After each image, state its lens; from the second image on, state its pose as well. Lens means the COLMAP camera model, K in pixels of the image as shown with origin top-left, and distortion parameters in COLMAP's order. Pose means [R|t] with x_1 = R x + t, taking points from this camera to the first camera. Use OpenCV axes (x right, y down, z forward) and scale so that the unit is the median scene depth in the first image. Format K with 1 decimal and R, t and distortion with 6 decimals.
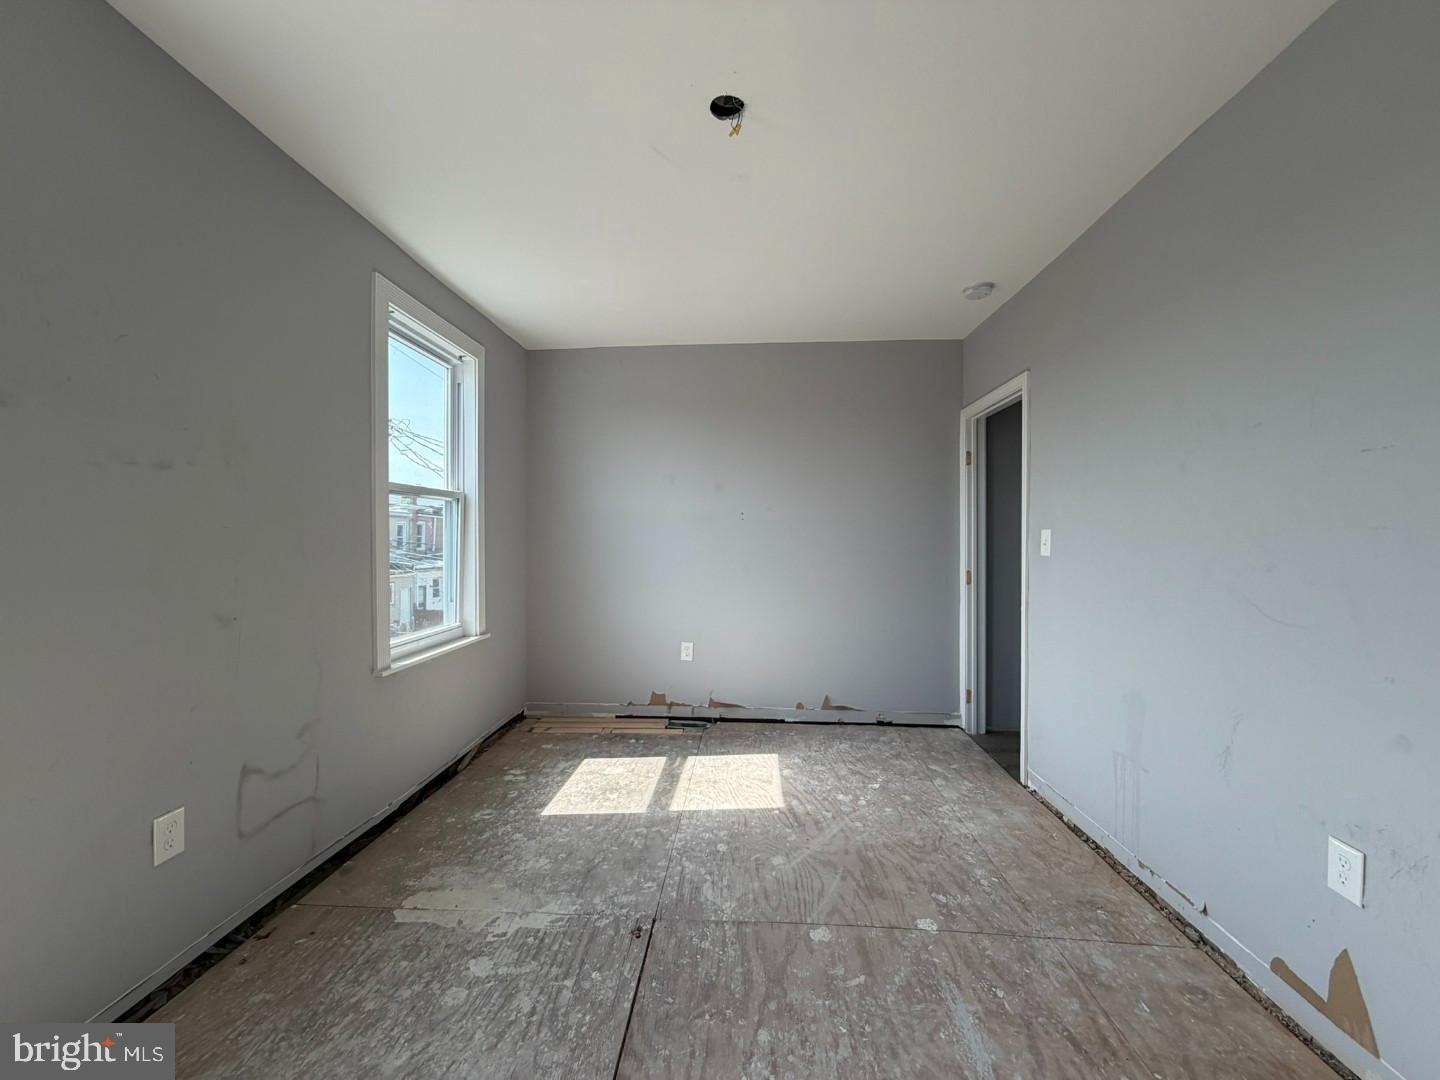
lens RADIAL K [[575.6, 0, 715.5], [0, 575.6, 542.2], [0, 0, 1]] dist [0.000339, 0.000203]
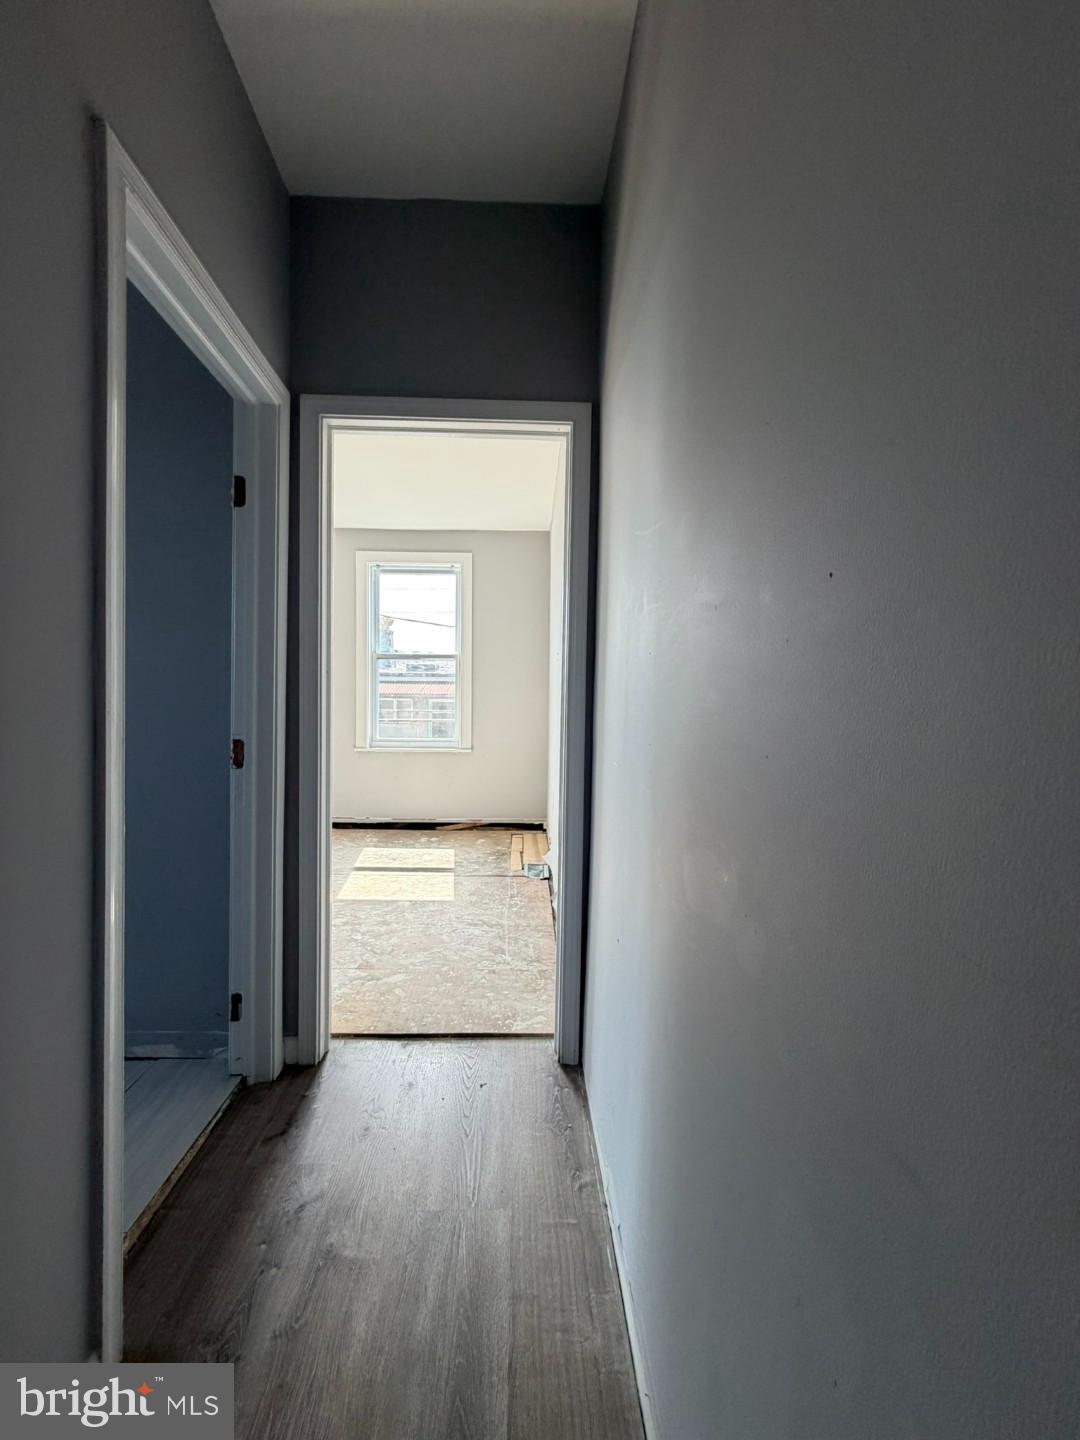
lens RADIAL K [[575.7, 0, 537.0], [0, 575.7, 714.3], [0, 0, 1]] dist [0.000841, -0.000081]
pose [[0.086533, 0.036691, -0.995573, 1.910434], [-0.023017, 0.999128, 0.034822, 0.025370], [0.995983, 0.019902, 0.087302, 1.861648]]
